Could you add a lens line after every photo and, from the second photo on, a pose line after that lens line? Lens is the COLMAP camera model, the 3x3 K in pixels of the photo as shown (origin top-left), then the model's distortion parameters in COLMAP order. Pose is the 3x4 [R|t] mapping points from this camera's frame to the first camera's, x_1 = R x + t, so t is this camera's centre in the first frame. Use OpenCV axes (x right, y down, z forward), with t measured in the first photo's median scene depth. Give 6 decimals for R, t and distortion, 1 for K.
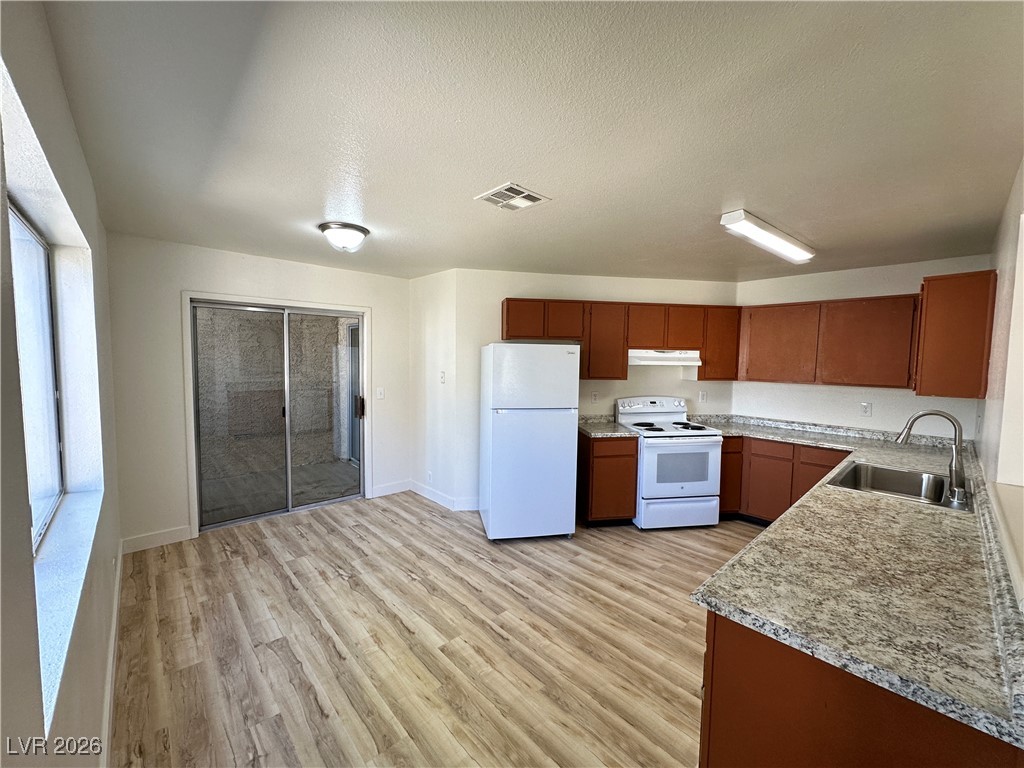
lens RADIAL K [[408.4, 0, 512.0], [0, 408.4, 384.0], [0, 0, 1]] dist [-0.003573, 0.000760]
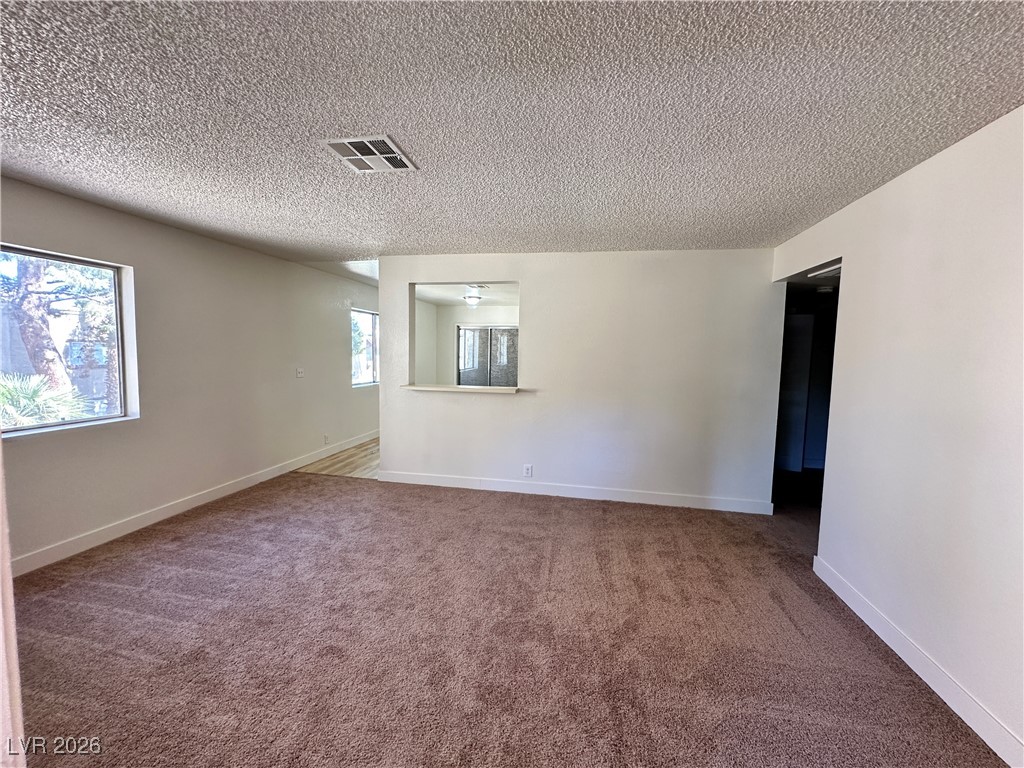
lens RADIAL K [[408.4, 0, 512.0], [0, 408.4, 384.0], [0, 0, 1]] dist [-0.003573, 0.000760]
pose [[0.587858, 0.059751, -0.806755, 1.783050], [-0.065321, 0.997518, 0.026282, 0.087806], [0.806323, 0.037248, 0.590302, -0.313248]]
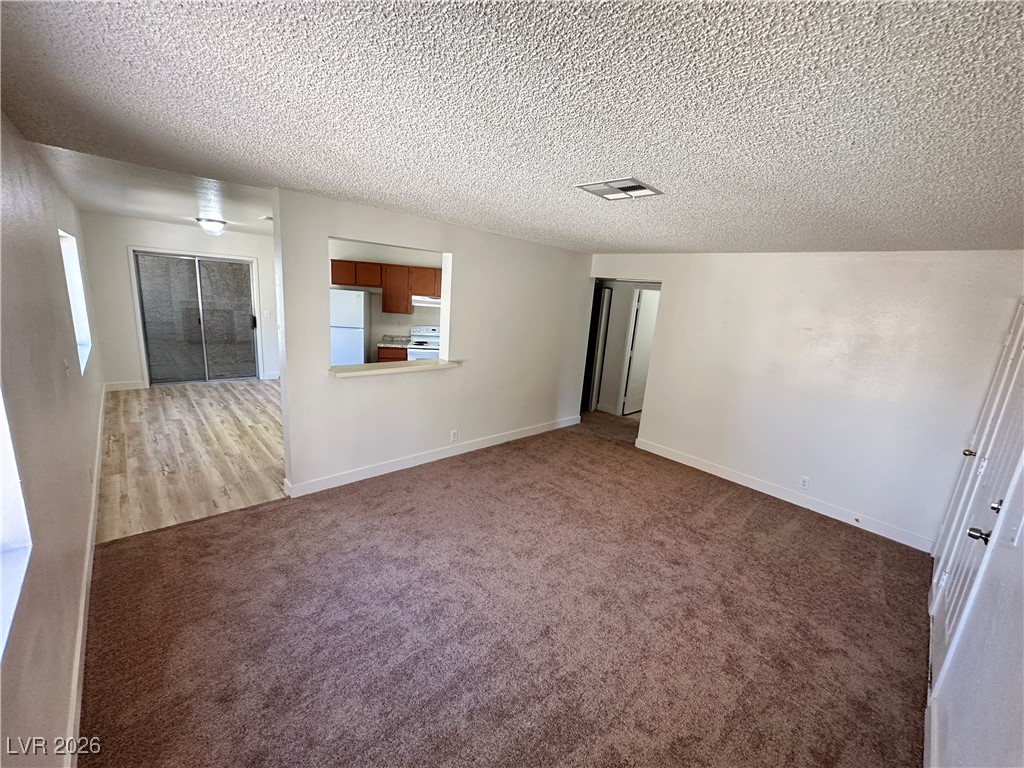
lens RADIAL K [[408.4, 0, 512.0], [0, 408.4, 384.0], [0, 0, 1]] dist [-0.003573, 0.000760]
pose [[0.998122, 0.057666, 0.020685, 0.890388], [-0.060161, 0.986359, 0.153221, -0.013113], [-0.011567, -0.154177, 0.987976, -0.890397]]
